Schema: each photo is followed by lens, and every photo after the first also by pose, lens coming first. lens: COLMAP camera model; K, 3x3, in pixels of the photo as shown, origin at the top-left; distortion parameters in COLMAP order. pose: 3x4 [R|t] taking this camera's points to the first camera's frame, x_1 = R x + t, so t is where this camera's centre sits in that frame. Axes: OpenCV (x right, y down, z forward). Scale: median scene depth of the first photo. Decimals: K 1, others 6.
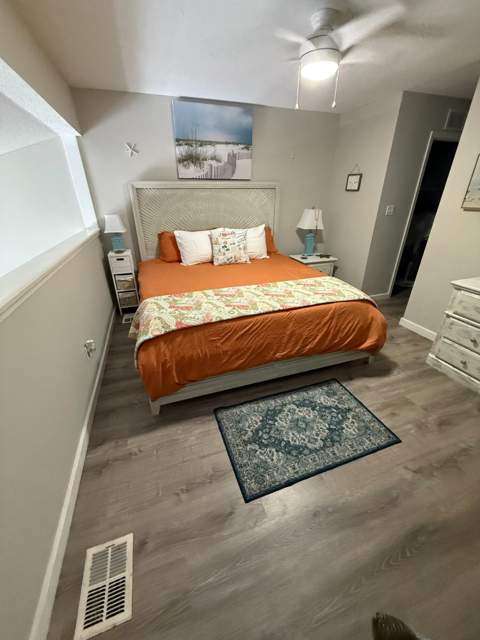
lens RADIAL K [[254.1, 0, 239.8], [0, 254.1, 317.8], [0, 0, 1]] dist [-0.000548, 0.000035]
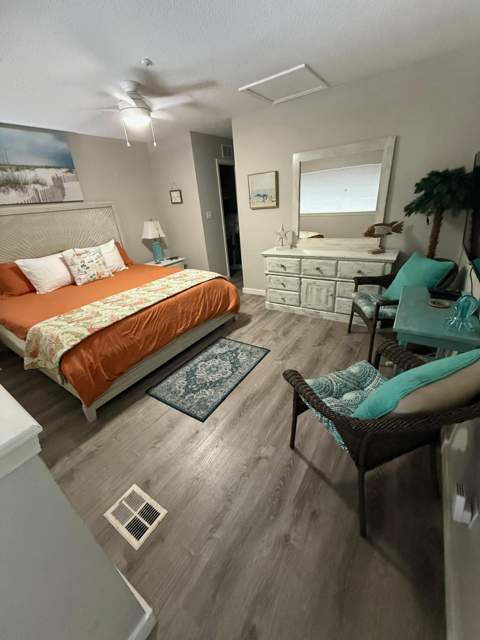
lens RADIAL K [[254.1, 0, 239.8], [0, 254.1, 317.8], [0, 0, 1]] dist [-0.000548, 0.000035]
pose [[0.795031, -0.312147, 0.520087, -0.228120], [0.334921, 0.940774, 0.052658, 0.109220], [-0.505721, 0.132323, 0.852488, -0.238119]]
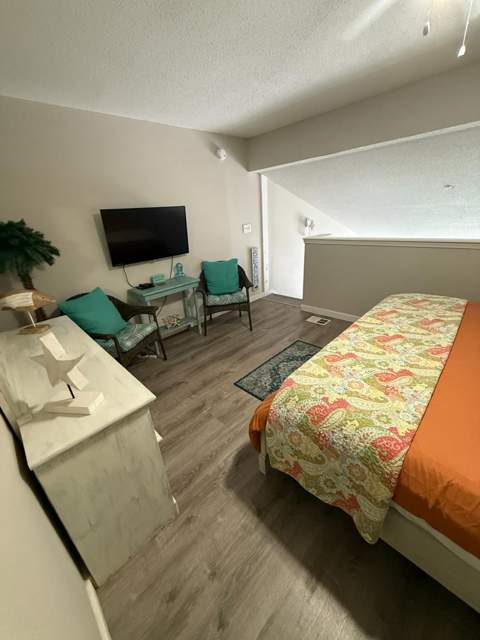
lens RADIAL K [[254.1, 0, 239.8], [0, 254.1, 317.8], [0, 0, 1]] dist [-0.000548, 0.000035]
pose [[-0.898334, 0.226896, -0.376184, 0.818885], [-0.126303, 0.686755, 0.715831, -0.619326], [0.420766, 0.690569, -0.588278, 1.236847]]
